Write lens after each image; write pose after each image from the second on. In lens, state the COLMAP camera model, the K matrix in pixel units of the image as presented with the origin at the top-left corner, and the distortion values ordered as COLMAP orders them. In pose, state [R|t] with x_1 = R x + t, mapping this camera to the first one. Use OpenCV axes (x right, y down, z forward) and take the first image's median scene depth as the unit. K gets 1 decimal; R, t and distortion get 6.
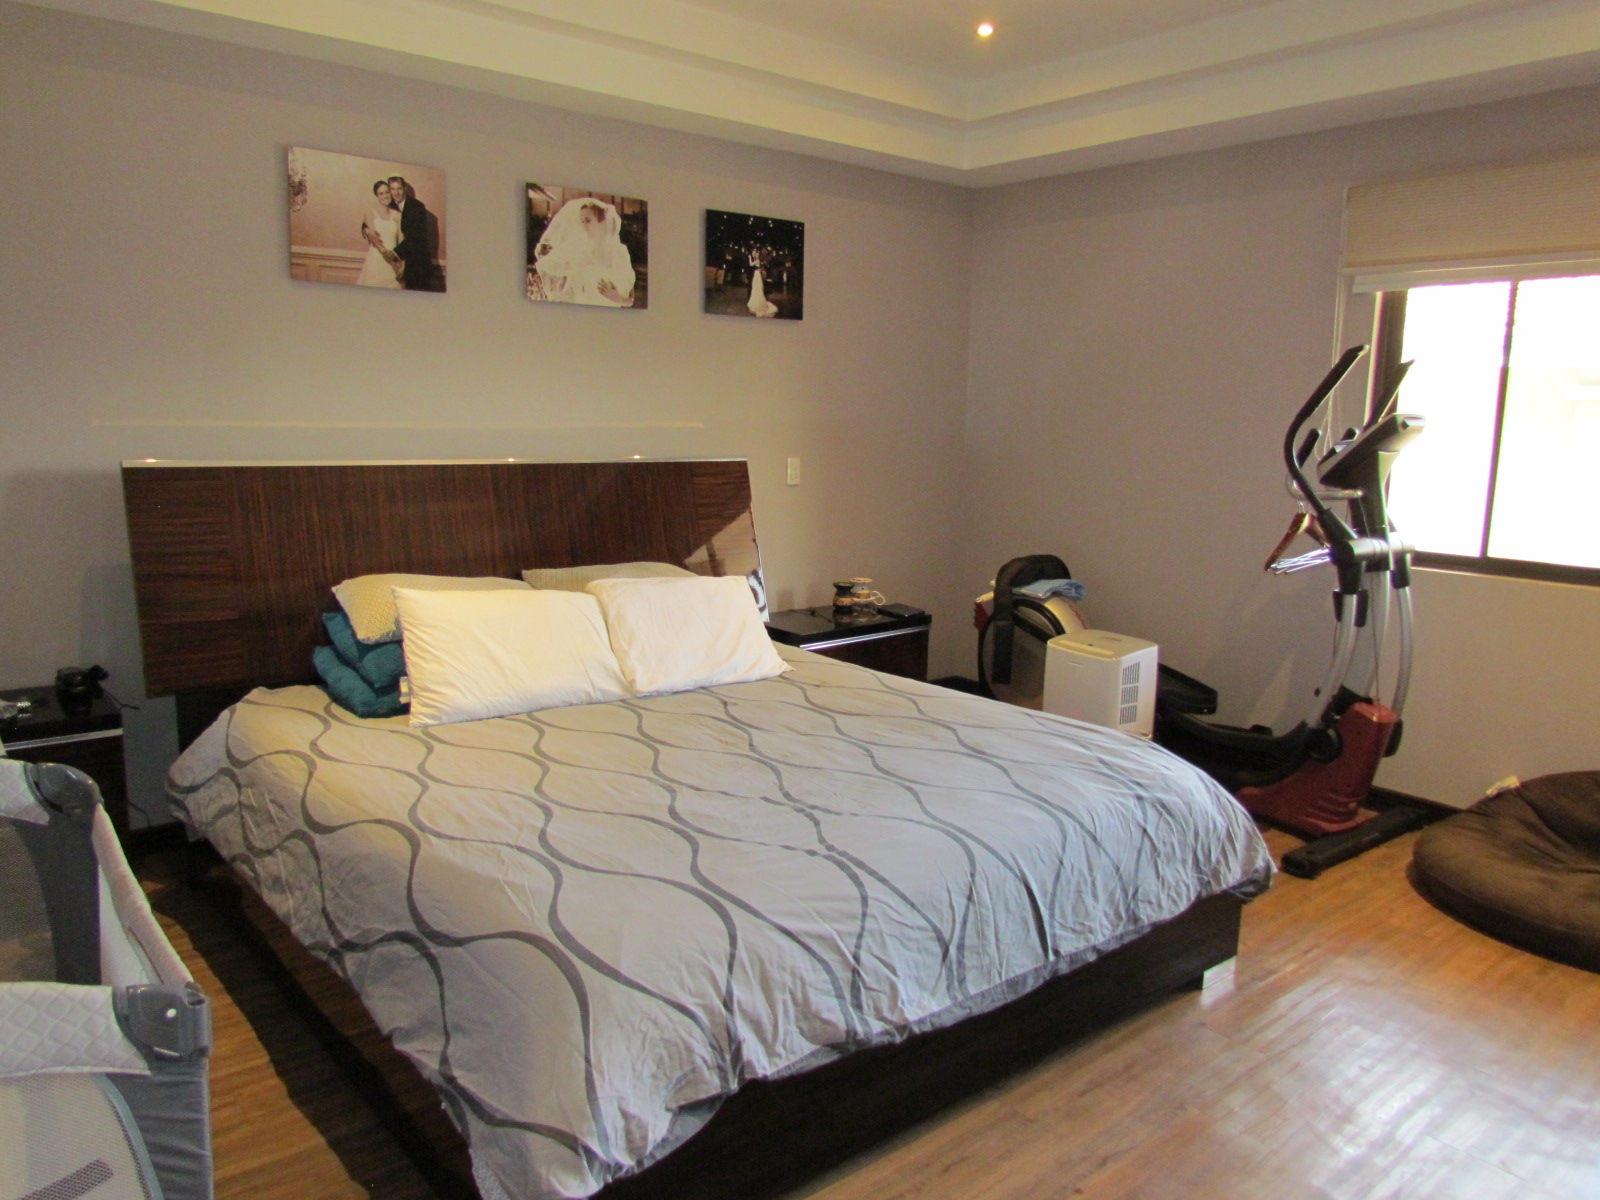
lens RADIAL K [[1141.2, 0, 802.4], [0, 1141.2, 601.4], [0, 0, 1]] dist [-0.012418, -0.005293]
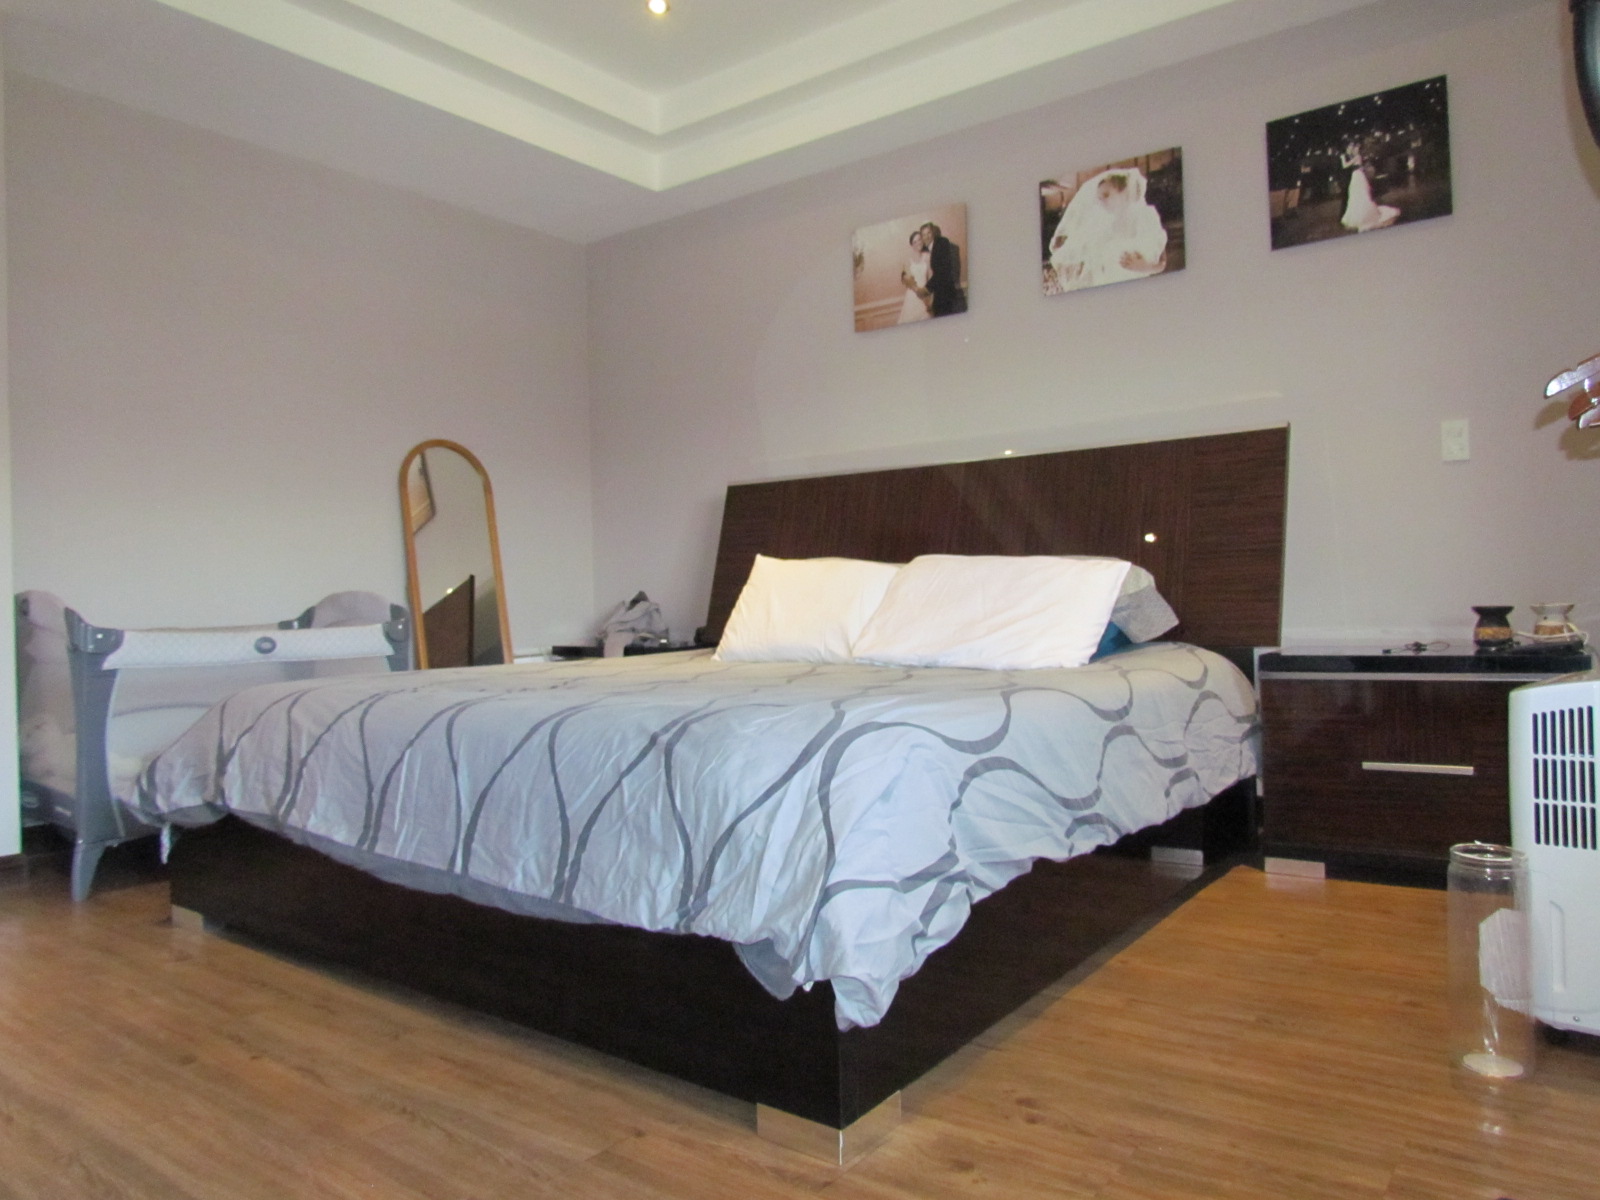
lens RADIAL K [[1141.2, 0, 802.4], [0, 1141.2, 597.1], [0, 0, 1]] dist [-0.012418, -0.005293]
pose [[0.231850, -0.031813, -0.972231, 0.635647], [-0.131897, 0.989207, -0.063822, 0.078593], [0.963768, 0.143032, 0.225152, 0.596225]]
